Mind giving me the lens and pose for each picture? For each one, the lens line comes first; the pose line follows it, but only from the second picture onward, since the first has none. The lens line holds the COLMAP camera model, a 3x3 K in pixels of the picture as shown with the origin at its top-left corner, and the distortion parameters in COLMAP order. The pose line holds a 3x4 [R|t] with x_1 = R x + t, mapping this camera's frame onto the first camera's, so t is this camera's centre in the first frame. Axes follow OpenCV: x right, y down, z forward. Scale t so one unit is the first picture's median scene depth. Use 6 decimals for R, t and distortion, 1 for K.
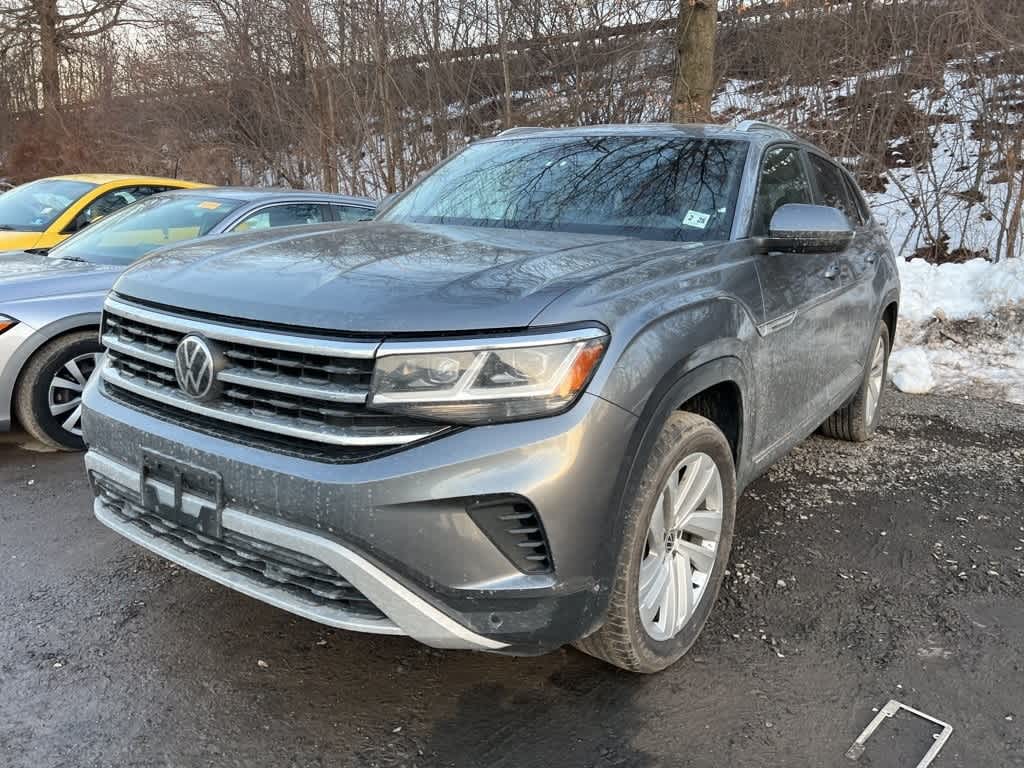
lens RADIAL K [[766.6, 0, 518.8], [0, 766.6, 378.3], [0, 0, 1]] dist [0.060064, -0.065140]
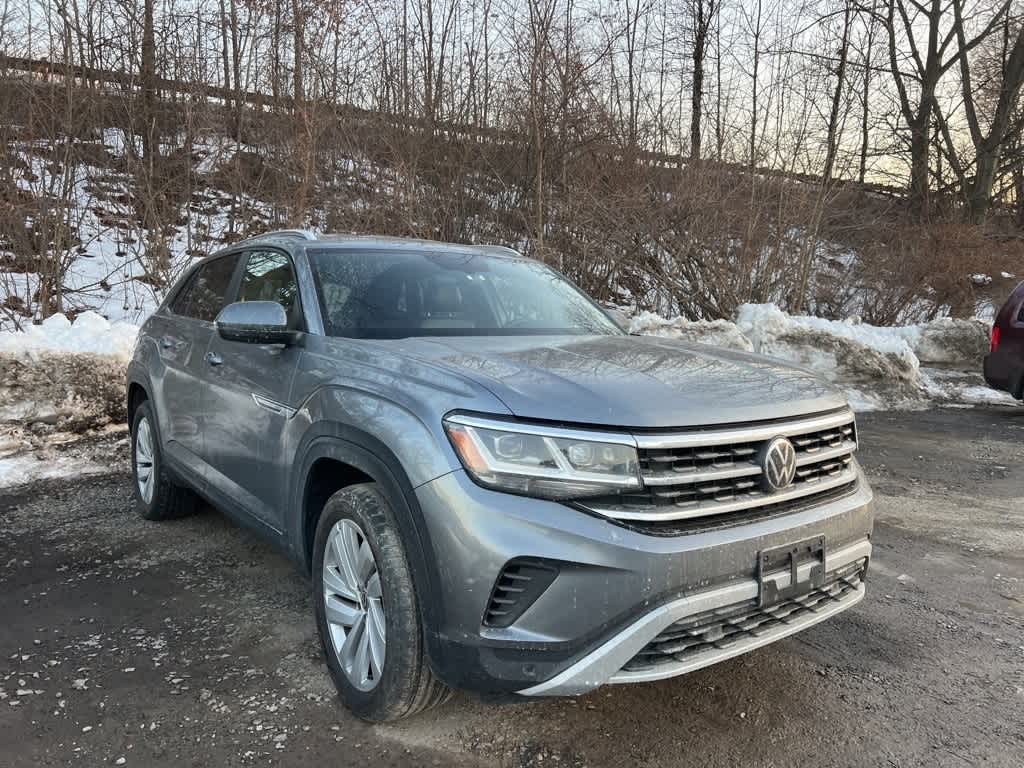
lens RADIAL K [[766.6, 0, 521.9], [0, 766.6, 395.2], [0, 0, 1]] dist [0.060064, -0.065140]
pose [[0.324600, -0.138116, 0.935713, -1.509731], [0.202141, 0.976555, 0.074022, -0.263091], [-0.923999, 0.165119, 0.344909, 0.850083]]
